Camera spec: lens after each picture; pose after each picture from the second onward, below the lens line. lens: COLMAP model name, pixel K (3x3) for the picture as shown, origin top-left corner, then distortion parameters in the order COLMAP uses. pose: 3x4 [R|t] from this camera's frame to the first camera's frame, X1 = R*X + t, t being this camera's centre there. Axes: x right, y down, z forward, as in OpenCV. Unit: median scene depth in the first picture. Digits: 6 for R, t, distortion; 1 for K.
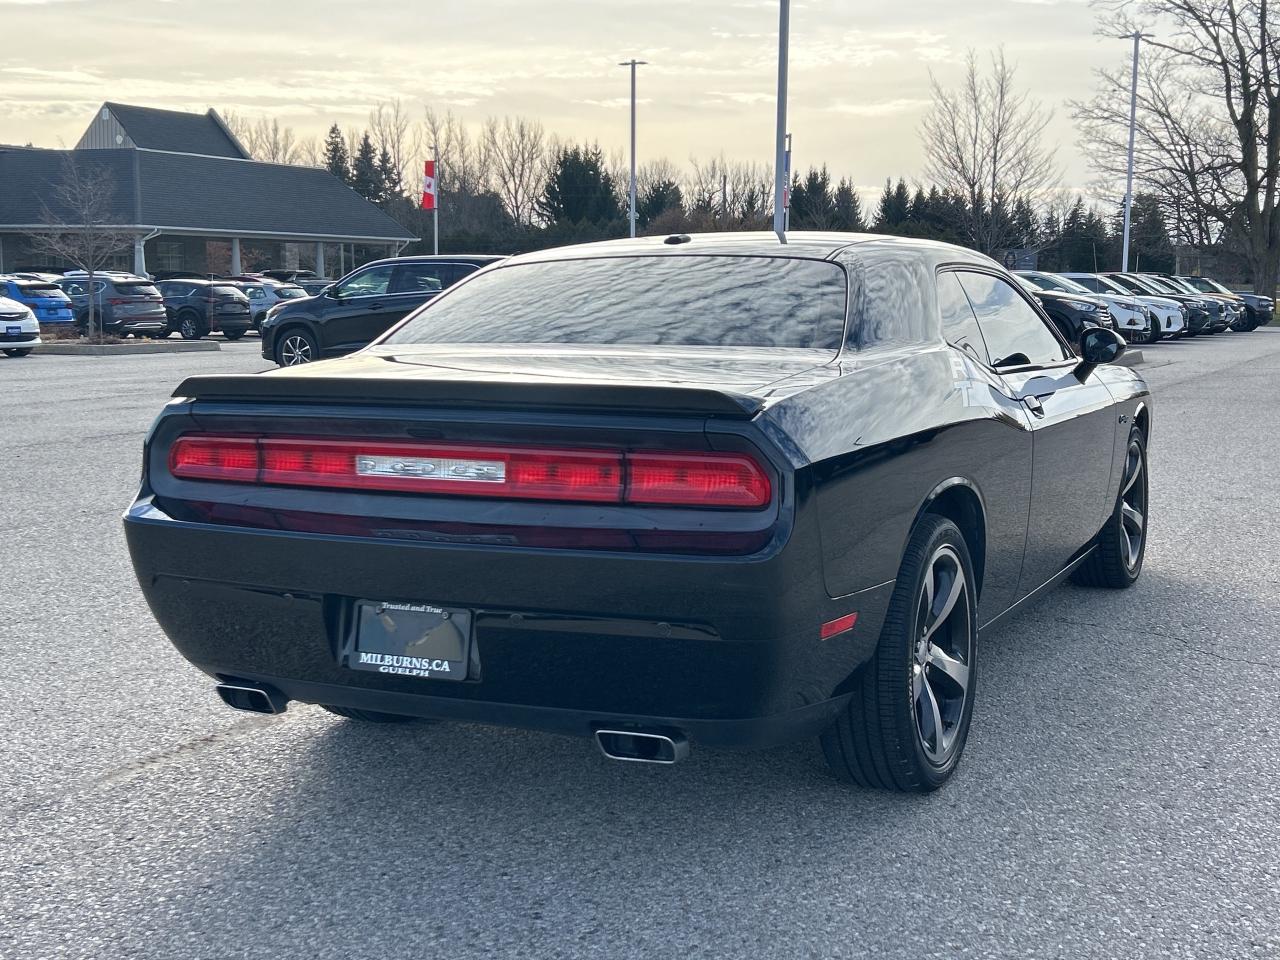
lens RADIAL K [[1578.2, 0, 668.9], [0, 1578.2, 478.4], [0, 0, 1]] dist [0.103587, -0.240165]
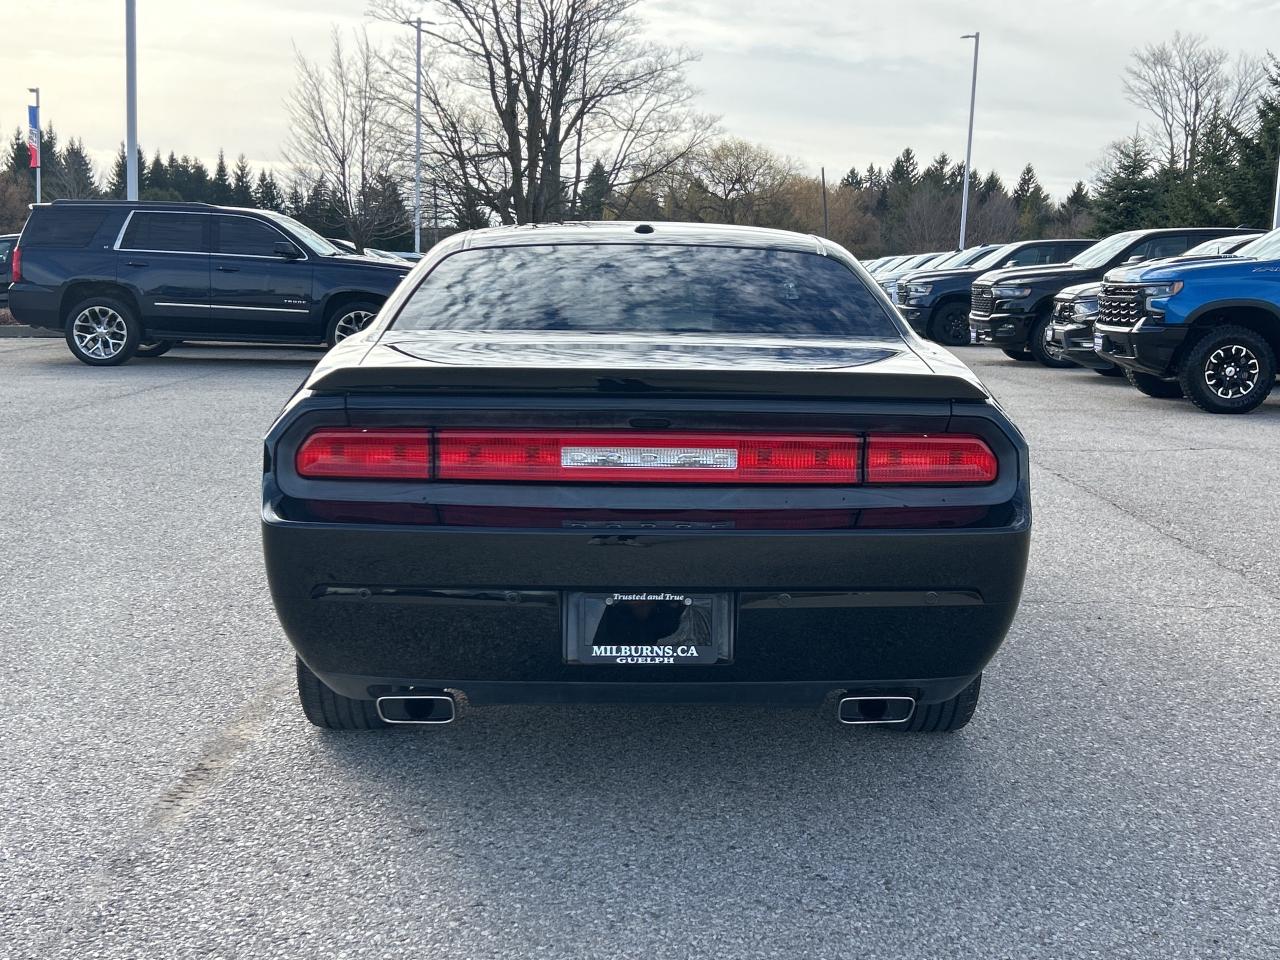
lens RADIAL K [[1578.2, 0, 668.9], [0, 1578.2, 478.4], [0, 0, 1]] dist [0.103587, -0.240165]
pose [[0.885337, -0.039297, 0.463287, -0.545797], [0.031906, 0.999208, 0.023782, -0.014933], [-0.463855, -0.006274, 0.885889, 0.095206]]
